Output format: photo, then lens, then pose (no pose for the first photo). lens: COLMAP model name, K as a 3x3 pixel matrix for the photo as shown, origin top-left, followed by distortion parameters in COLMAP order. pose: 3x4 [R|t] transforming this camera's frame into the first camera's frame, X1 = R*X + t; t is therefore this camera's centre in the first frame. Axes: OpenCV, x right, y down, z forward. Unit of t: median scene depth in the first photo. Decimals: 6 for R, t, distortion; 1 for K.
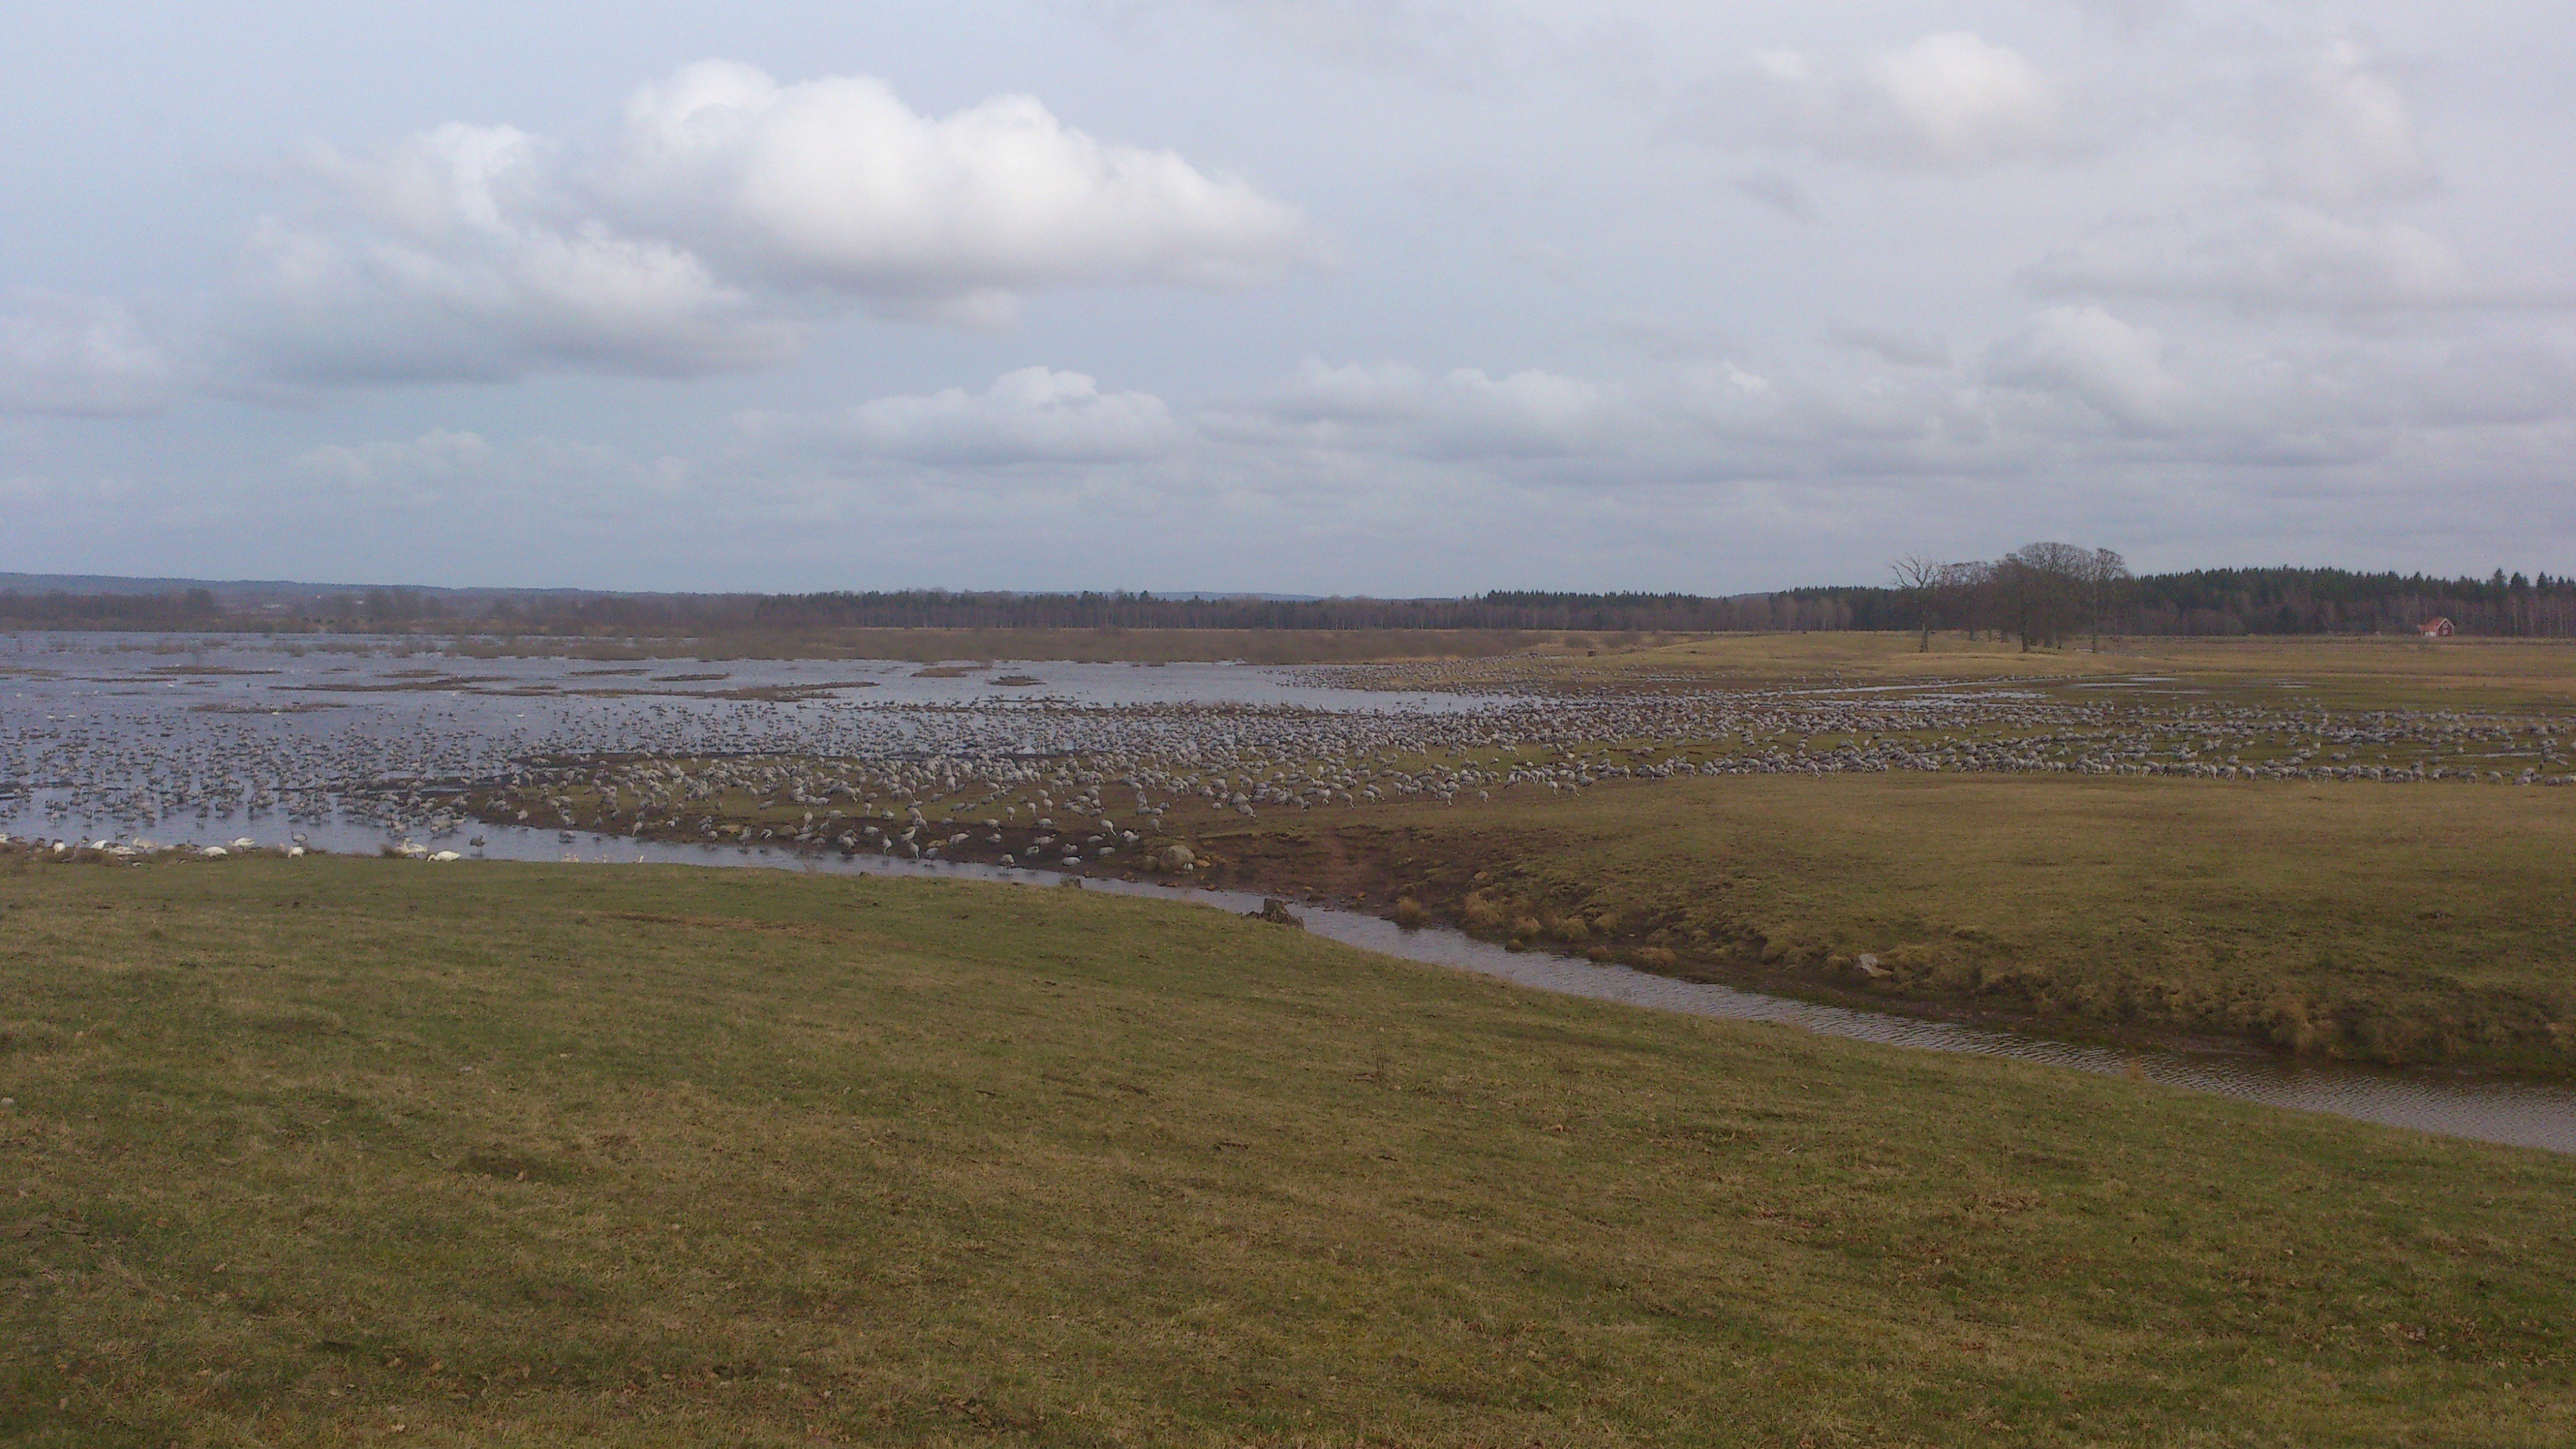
lens RADIAL K [[2479.6, 0, 1285.9], [0, 2479.6, 720.6], [0, 0, 1]] dist [-0.008461, 0.000000]
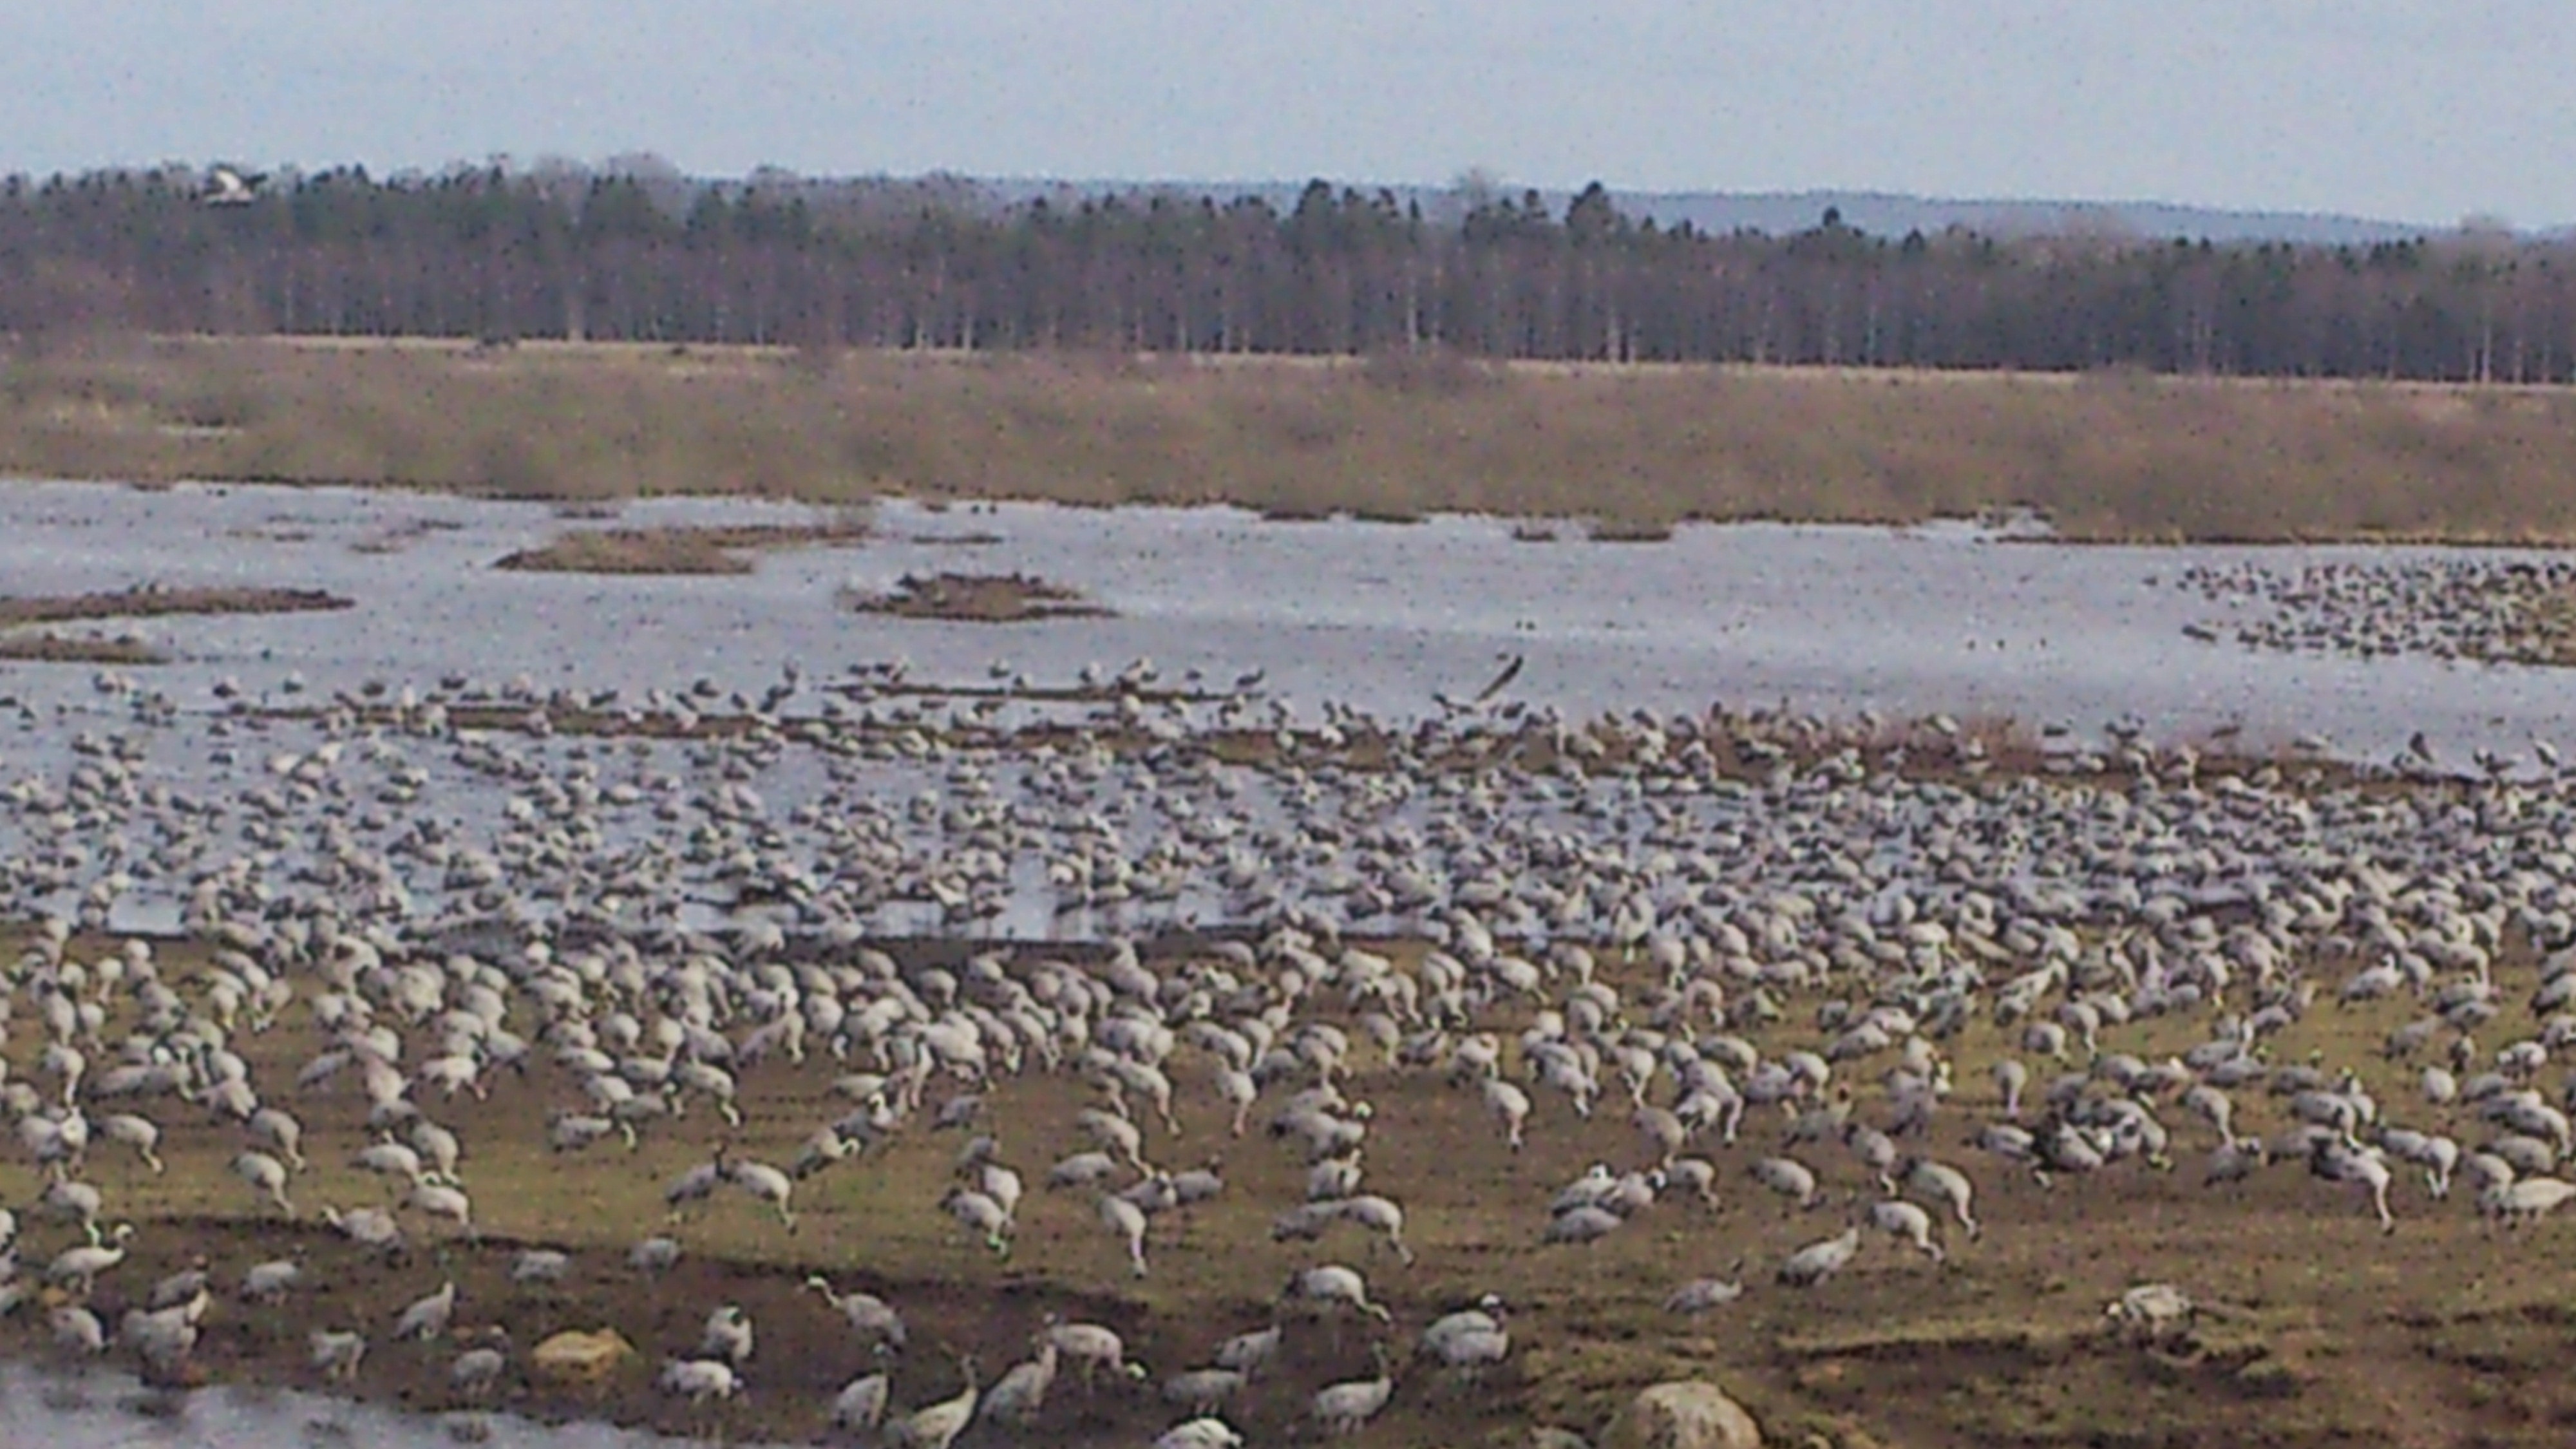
lens RADIAL K [[2479.6, 0, 1289.4], [0, 2479.6, 729.8], [0, 0, 1]] dist [-0.008461, 0.000000]
pose [[0.977233, 0.062183, -0.202850, -0.036863], [-0.025627, 0.983681, 0.178088, -0.044123], [0.210613, -0.168835, 0.962879, 0.793034]]
